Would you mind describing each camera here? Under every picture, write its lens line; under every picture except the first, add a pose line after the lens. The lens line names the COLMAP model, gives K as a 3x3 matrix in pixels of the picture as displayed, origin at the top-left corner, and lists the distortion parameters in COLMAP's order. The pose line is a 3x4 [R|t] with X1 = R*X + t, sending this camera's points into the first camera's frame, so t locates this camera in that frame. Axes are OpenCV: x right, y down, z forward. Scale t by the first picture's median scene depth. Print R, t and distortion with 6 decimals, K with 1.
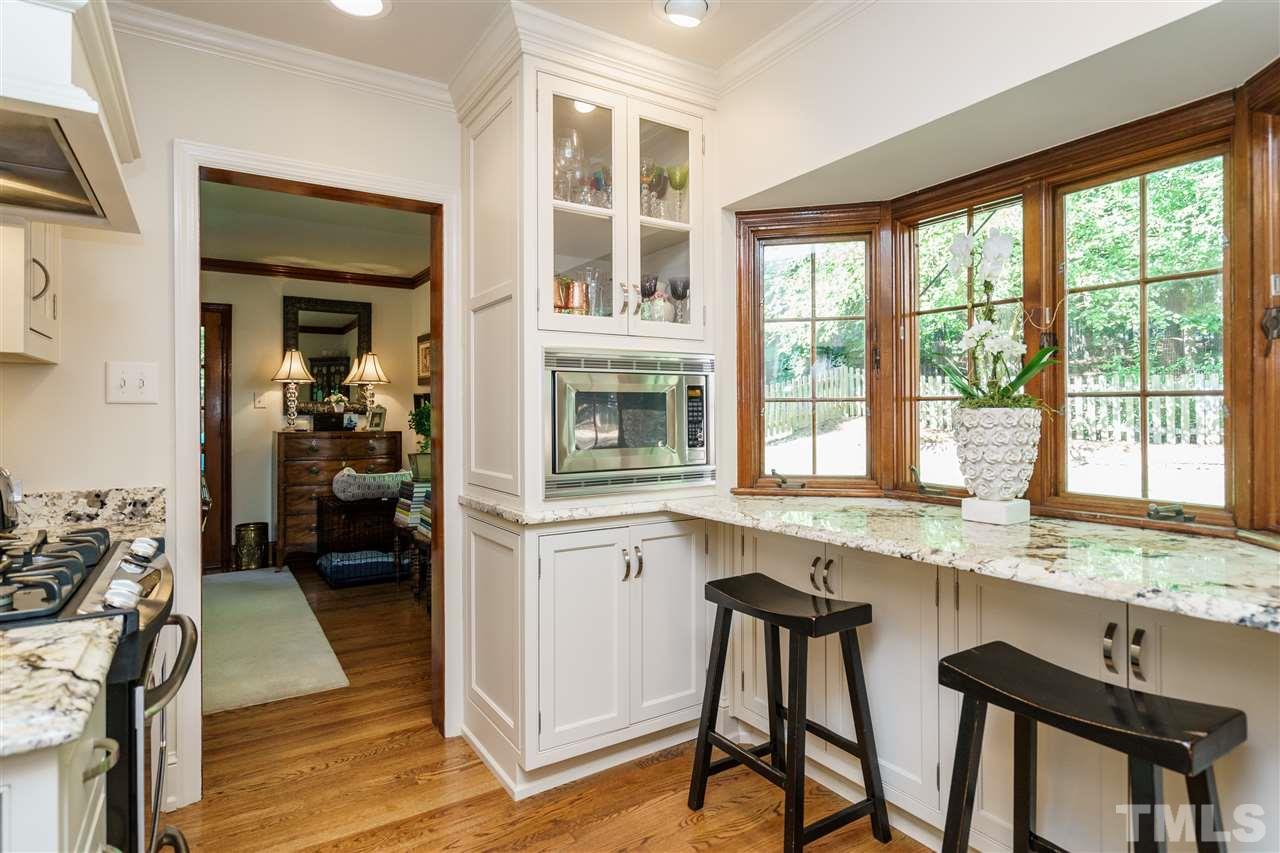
lens RADIAL K [[678.7, 0, 643.2], [0, 678.7, 409.6], [0, 0, 1]] dist [-0.010434, -0.001875]
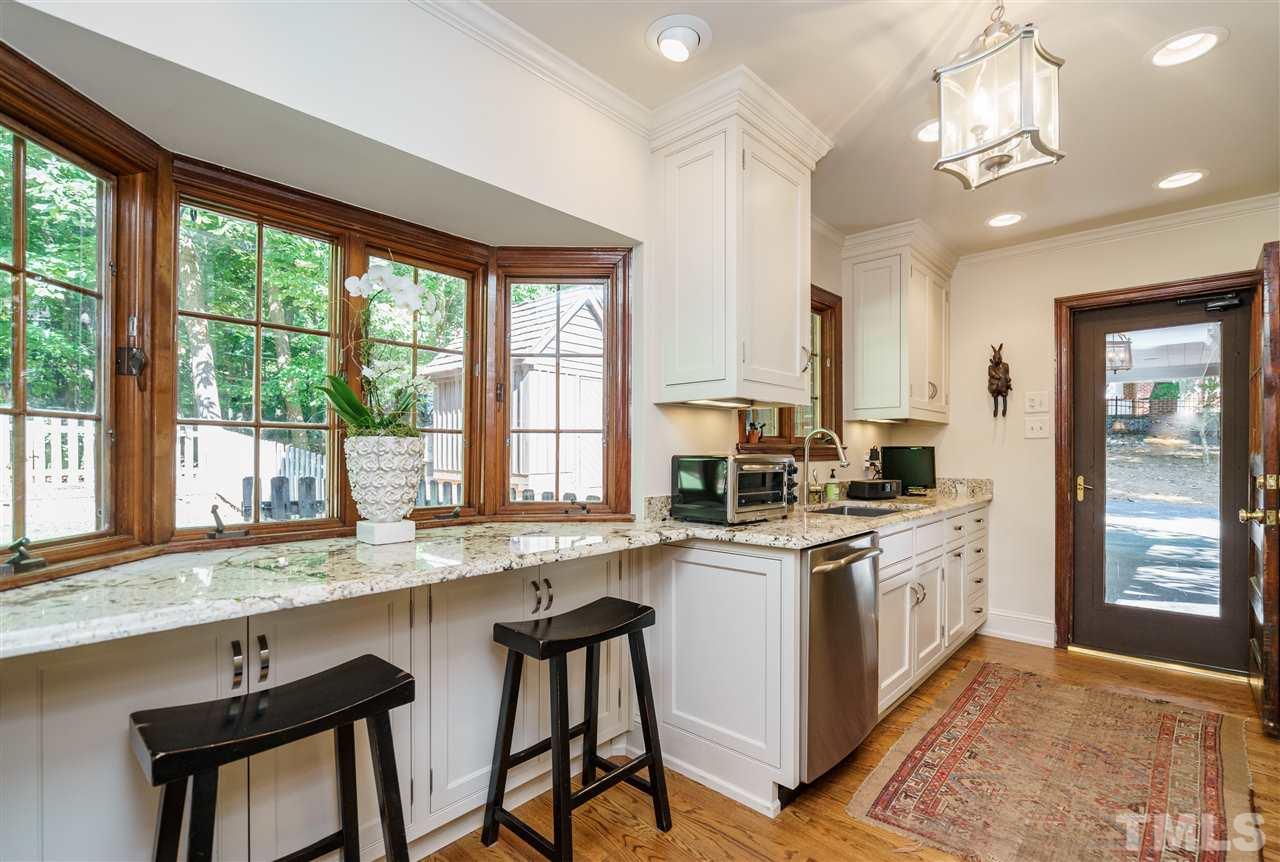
lens RADIAL K [[596.2, 0, 644.3], [0, 596.2, 444.3], [0, 0, 1]] dist [0.009830, 0.000351]
pose [[-0.261489, 0.006909, 0.965182, -0.411717], [-0.011373, 0.999883, -0.010239, 0.011437], [-0.965139, -0.013654, -0.261380, 0.677121]]
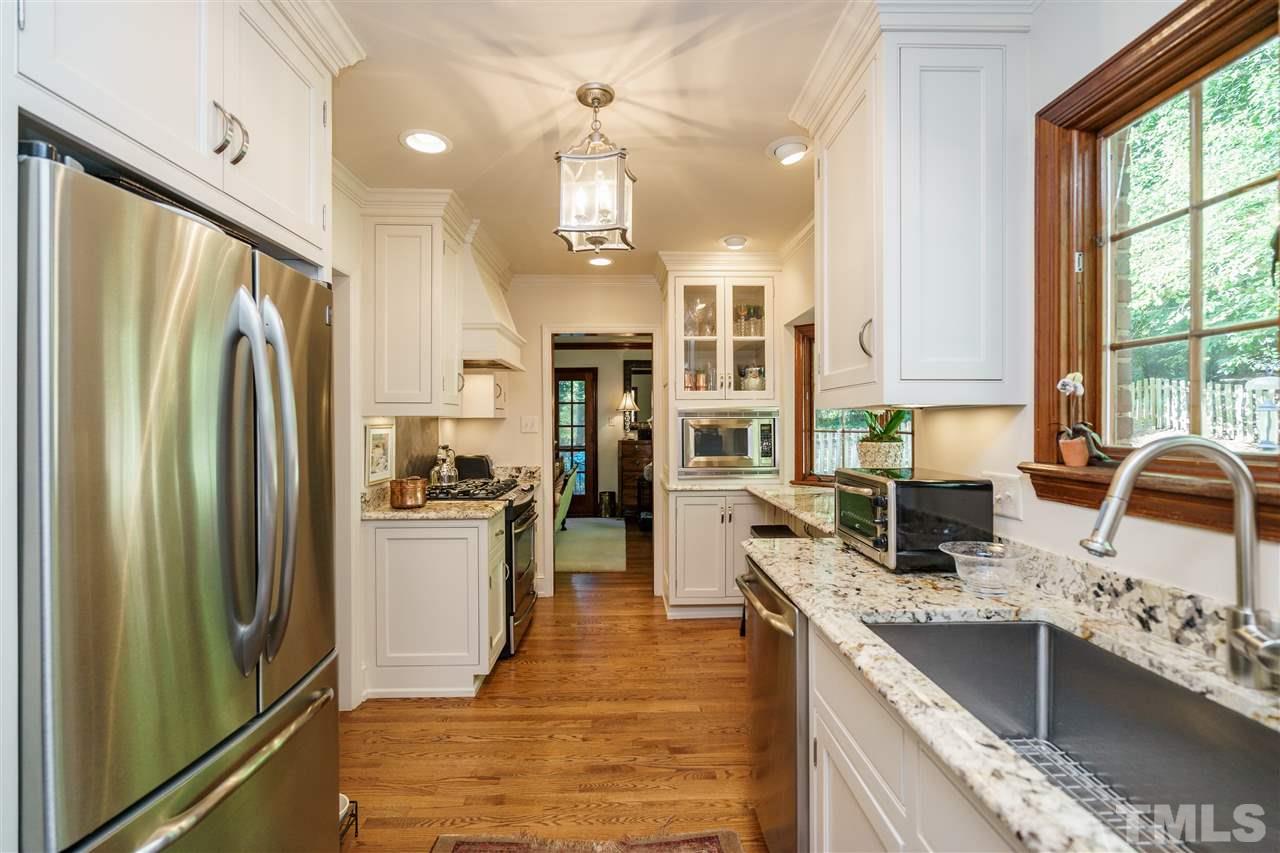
lens RADIAL K [[577.7, 0, 638.7], [0, 577.7, 424.5], [0, 0, 1]] dist [-0.011351, 0.001745]
pose [[0.854886, 0.003735, -0.518803, 0.609936], [0.003009, 0.999922, 0.012158, -0.055673], [0.518808, -0.011955, 0.854807, -0.543433]]
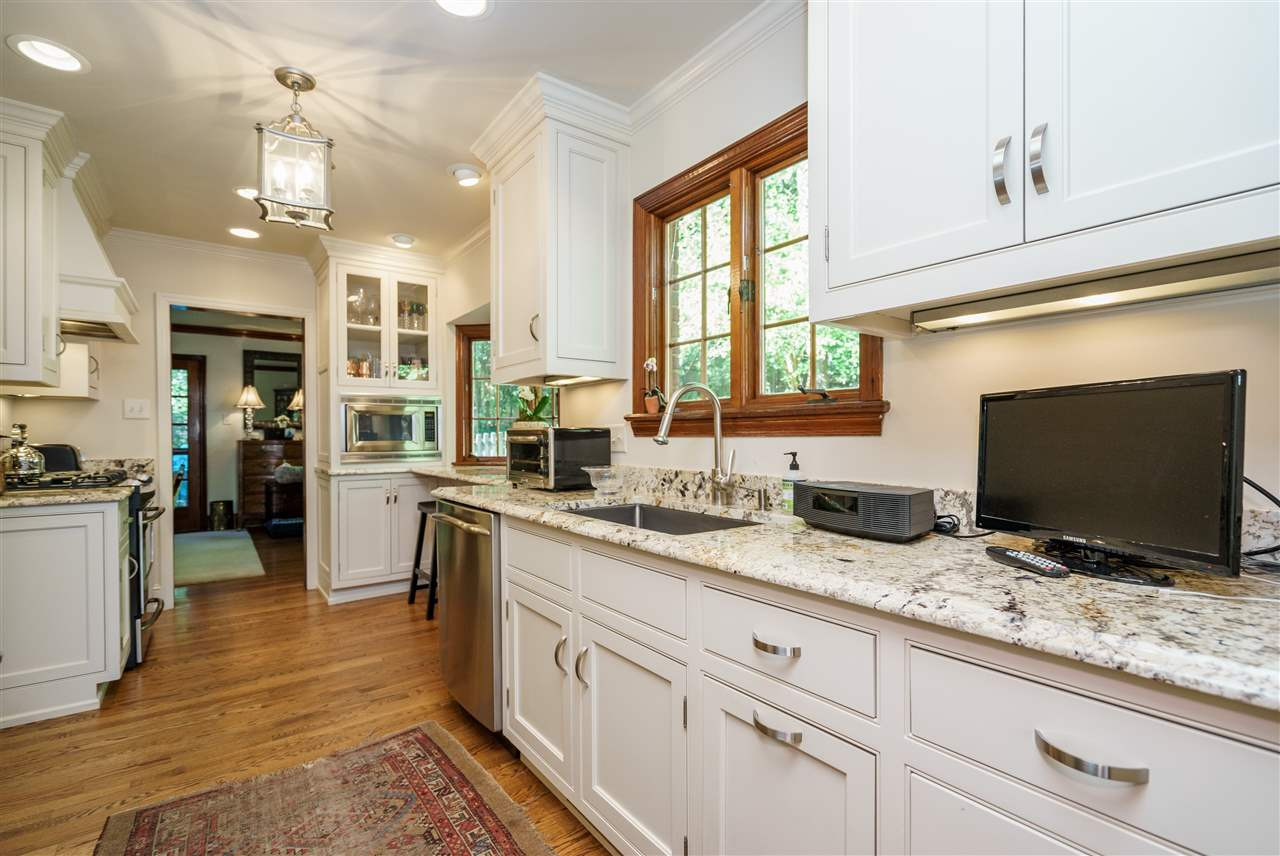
lens RADIAL K [[574.2, 0, 641.3], [0, 574.2, 439.4], [0, 0, 1]] dist [-0.002812, 0.000824]
pose [[0.997192, 0.001146, 0.074880, 0.593758], [-0.002298, 0.999880, 0.015292, 0.021249], [-0.074854, -0.015421, 0.997075, -0.790153]]
